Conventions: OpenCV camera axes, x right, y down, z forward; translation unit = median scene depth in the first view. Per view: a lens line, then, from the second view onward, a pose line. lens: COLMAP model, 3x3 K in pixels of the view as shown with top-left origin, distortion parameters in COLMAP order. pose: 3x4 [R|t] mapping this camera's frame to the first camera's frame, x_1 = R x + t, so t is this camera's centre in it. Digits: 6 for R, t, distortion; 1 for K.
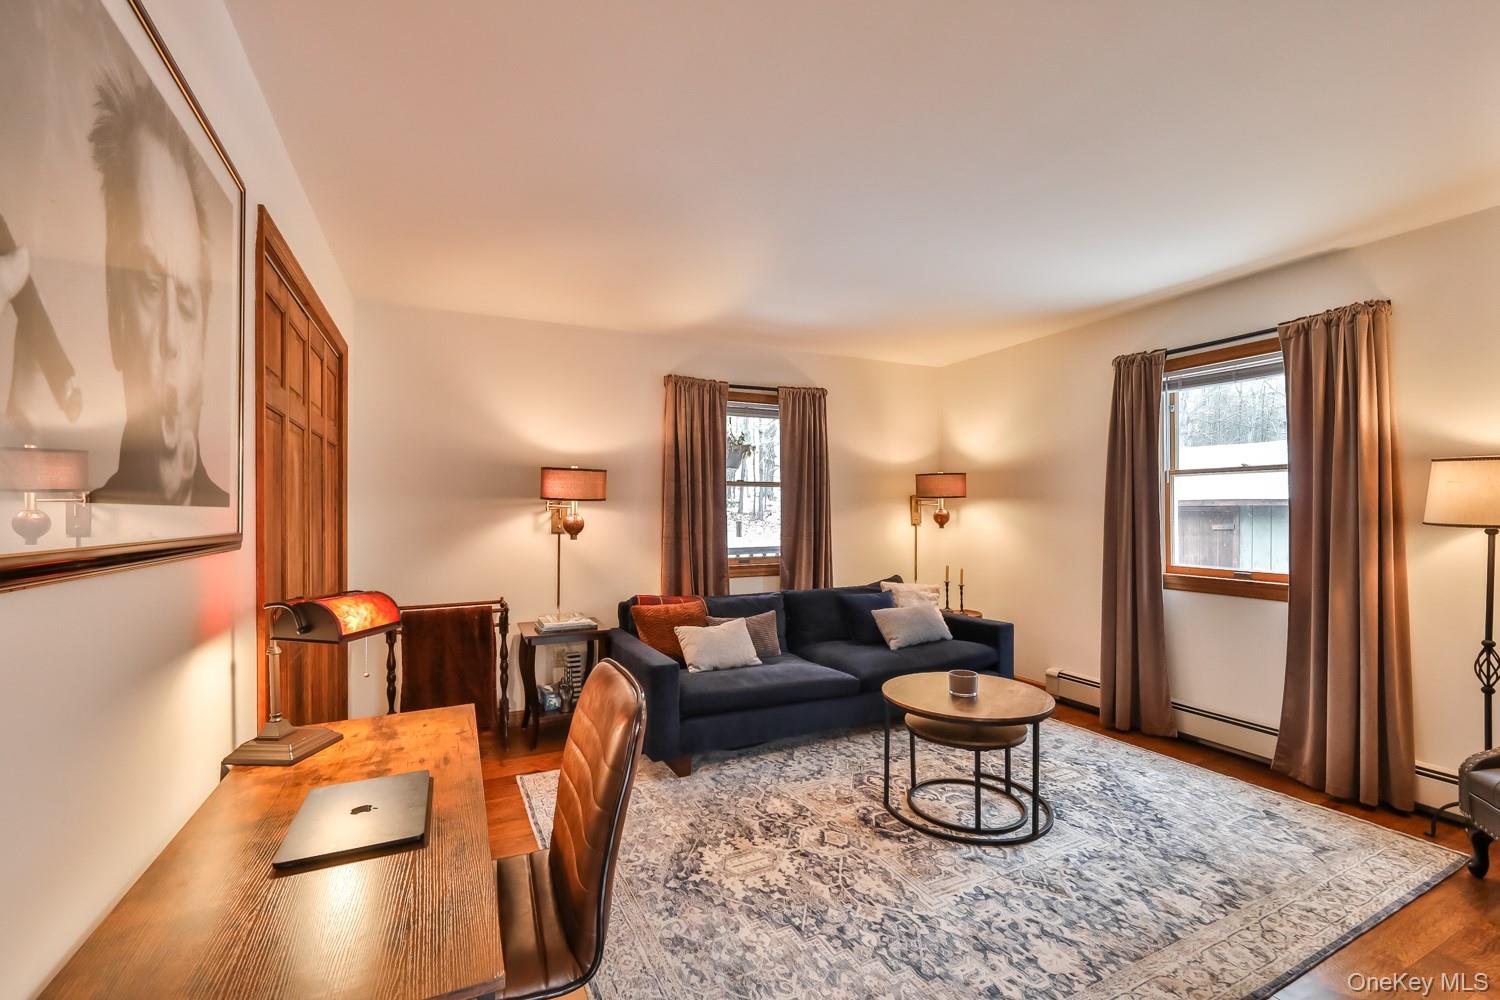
lens RADIAL K [[633.6, 0, 745.6], [0, 633.6, 504.7], [0, 0, 1]] dist [-0.001817, -0.002568]
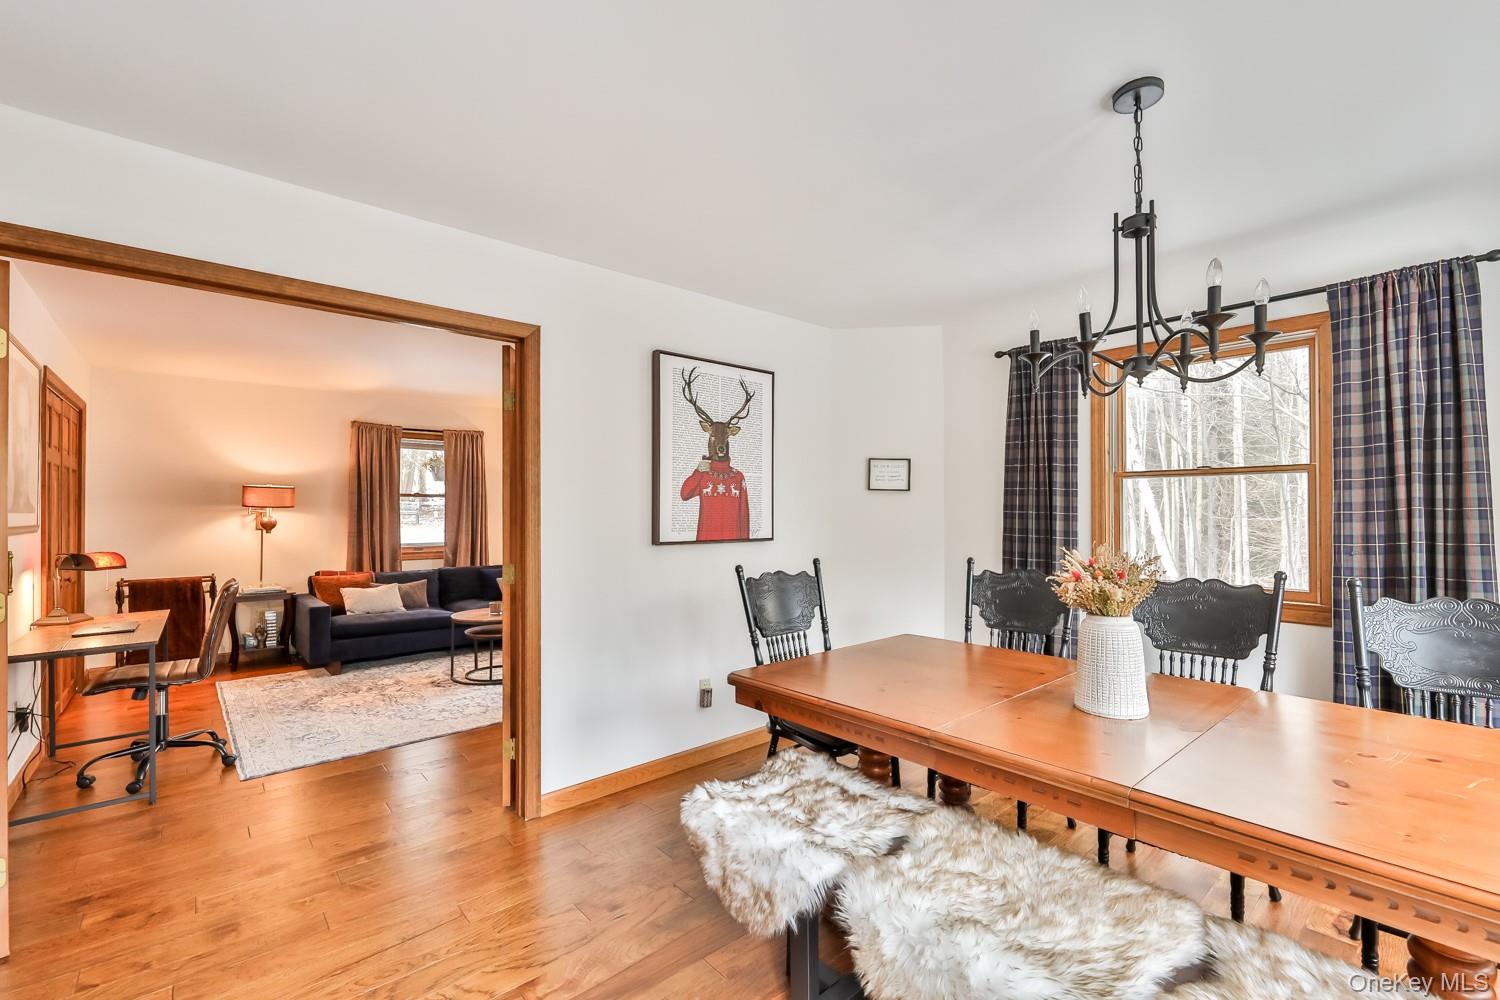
lens RADIAL K [[633.6, 0, 745.6], [0, 633.6, 504.7], [0, 0, 1]] dist [-0.001817, -0.002568]
pose [[0.963795, 0.005102, 0.266595, 0.419851], [-0.003757, 0.999978, -0.005553, -0.008671], [-0.266617, 0.004350, 0.963793, -0.748626]]
